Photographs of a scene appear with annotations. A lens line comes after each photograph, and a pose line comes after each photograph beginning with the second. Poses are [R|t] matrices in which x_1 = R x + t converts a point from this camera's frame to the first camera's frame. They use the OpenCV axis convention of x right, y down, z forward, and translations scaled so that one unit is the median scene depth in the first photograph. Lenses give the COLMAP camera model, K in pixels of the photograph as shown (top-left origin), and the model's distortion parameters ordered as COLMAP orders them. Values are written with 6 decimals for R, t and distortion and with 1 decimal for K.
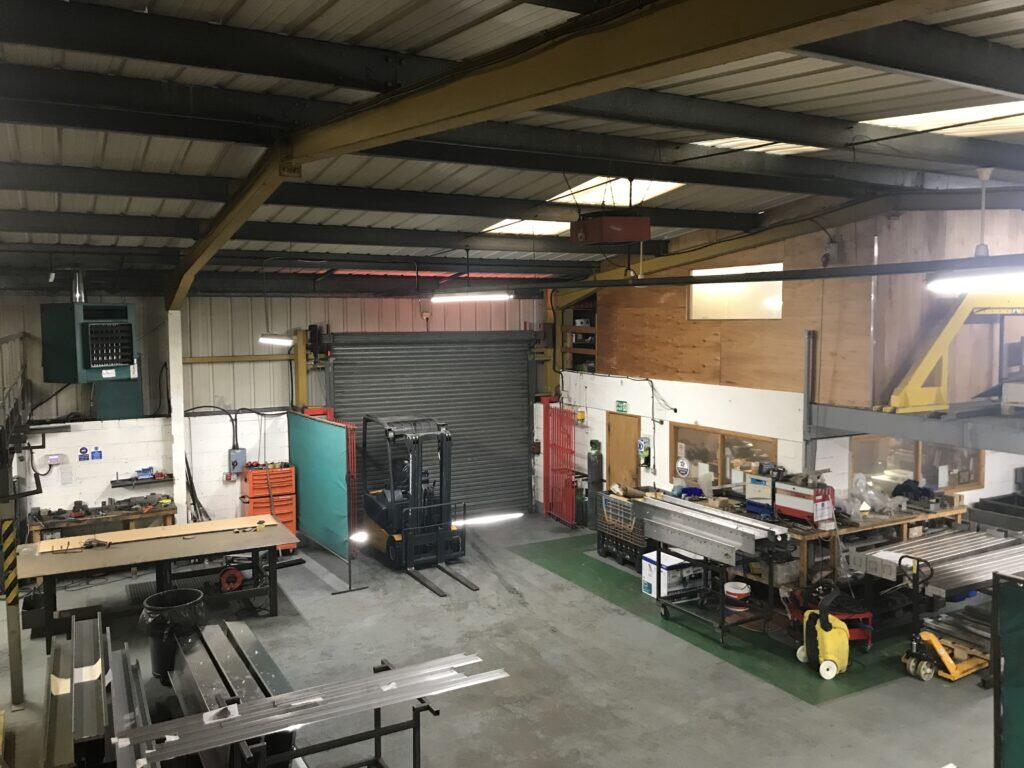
lens RADIAL K [[833.0, 0, 512.0], [0, 833.0, 384.0], [0, 0, 1]] dist [0.013973, -0.014752]
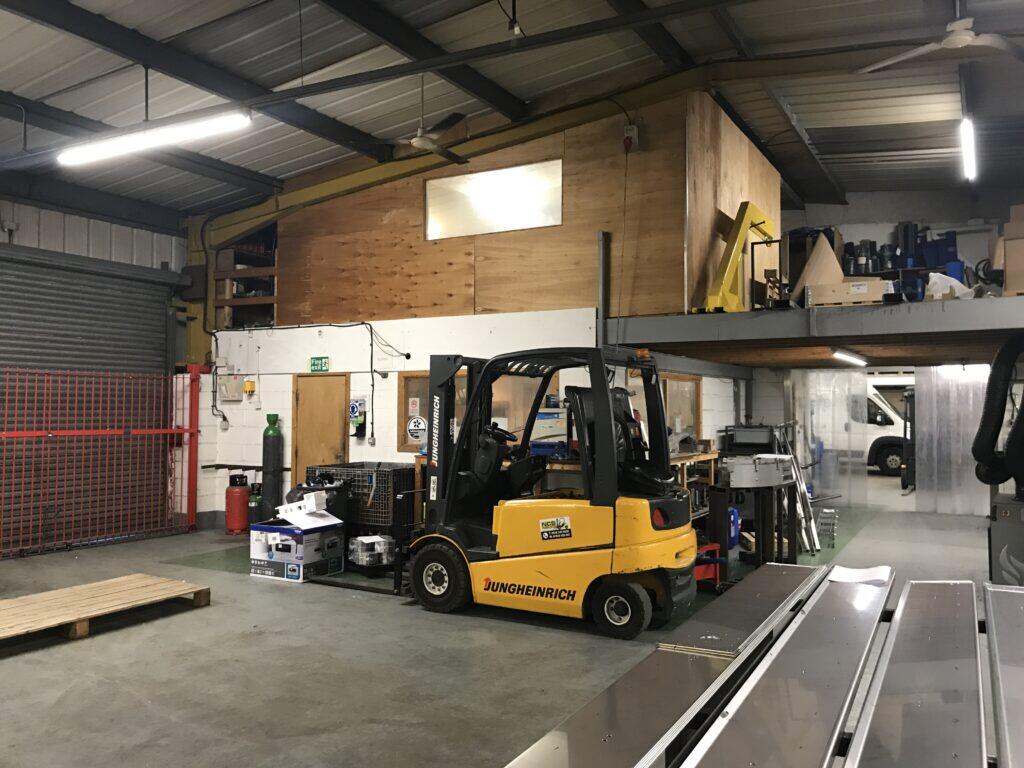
lens RADIAL K [[833.0, 0, 512.0], [0, 833.0, 384.0], [0, 0, 1]] dist [0.013973, -0.014752]
pose [[0.839264, 0.017778, 0.543434, -0.148523], [0.040642, 0.994618, -0.095304, 0.136281], [-0.542203, 0.102071, 0.834025, 0.287481]]
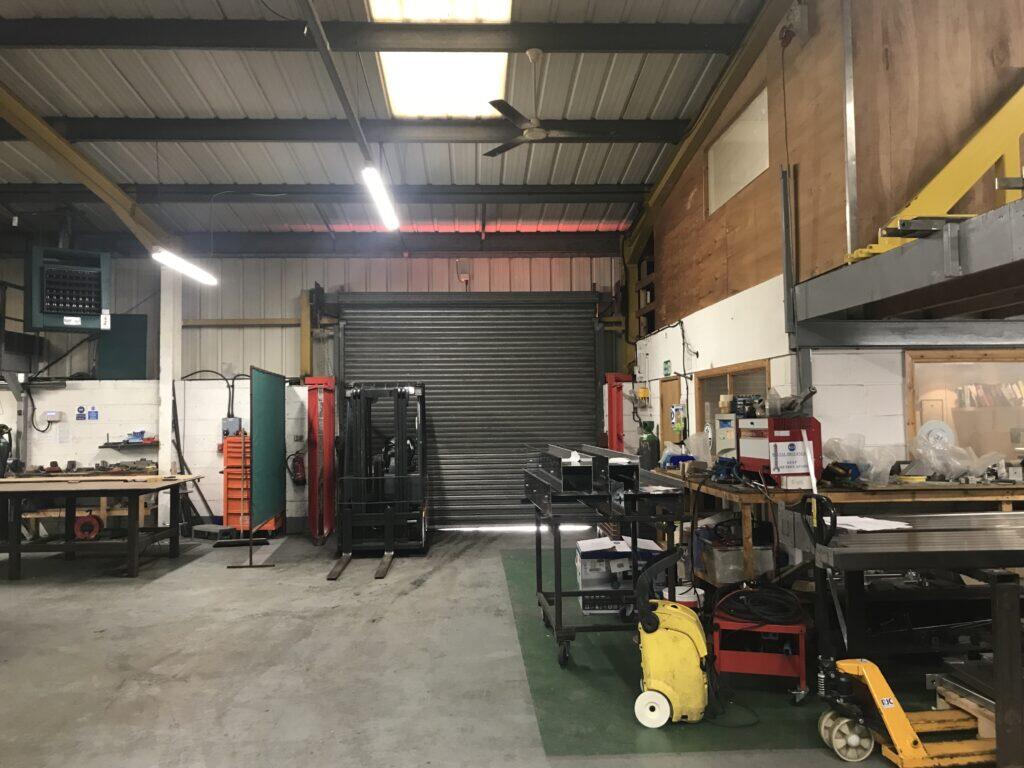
lens RADIAL K [[833.0, 0, 512.0], [0, 833.0, 384.0], [0, 0, 1]] dist [0.013973, -0.014752]
pose [[0.900848, -0.021787, -0.433587, 0.353883], [-0.026107, 0.994214, -0.104199, 0.131136], [0.433348, 0.105187, 0.895067, 0.315042]]
